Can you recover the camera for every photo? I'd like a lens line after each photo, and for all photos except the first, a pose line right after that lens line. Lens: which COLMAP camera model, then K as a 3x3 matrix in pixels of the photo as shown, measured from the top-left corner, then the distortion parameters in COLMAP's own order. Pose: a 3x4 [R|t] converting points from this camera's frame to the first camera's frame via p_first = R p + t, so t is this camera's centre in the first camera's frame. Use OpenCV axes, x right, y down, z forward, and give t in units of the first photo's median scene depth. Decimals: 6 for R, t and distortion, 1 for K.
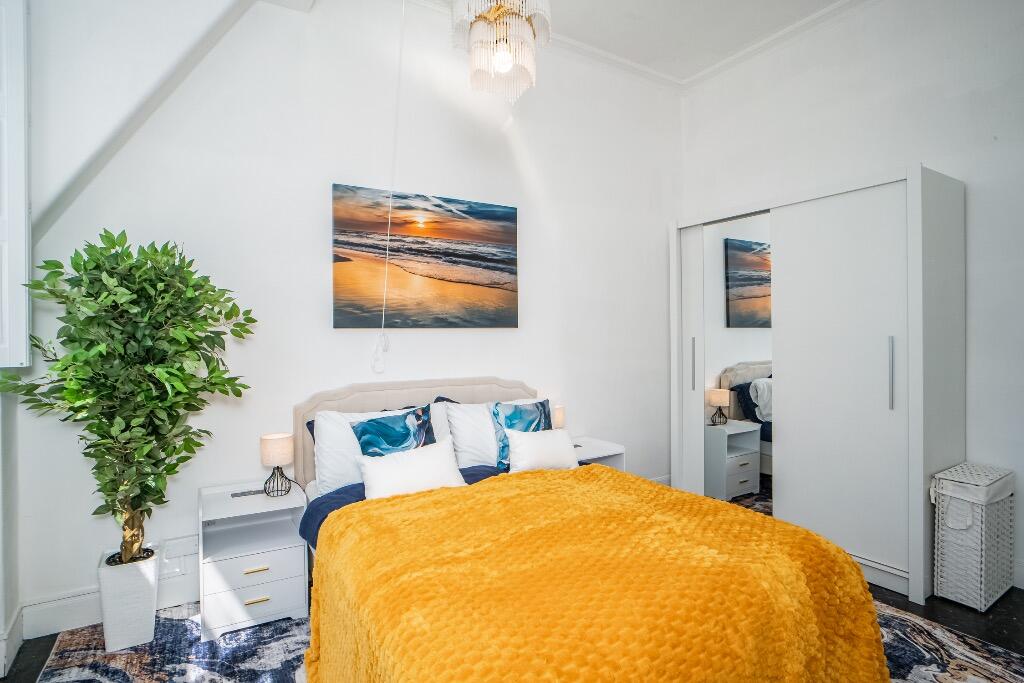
lens RADIAL K [[539.5, 0, 512.0], [0, 539.5, 341.5], [0, 0, 1]] dist [-0.000481, 0.000014]
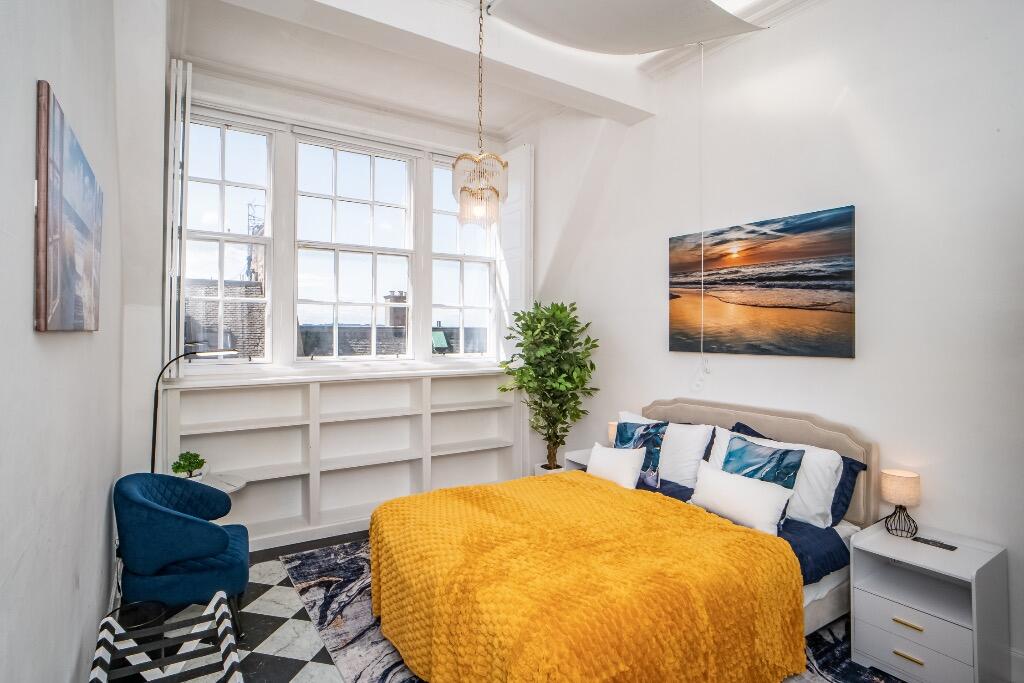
lens RADIAL K [[539.5, 0, 512.0], [0, 539.5, 341.5], [0, 0, 1]] dist [-0.000481, 0.000014]
pose [[0.048246, 0.032347, -0.998312, 0.847333], [-0.011953, 0.999423, 0.031806, -0.076618], [0.998764, 0.010398, 0.048605, 0.516084]]
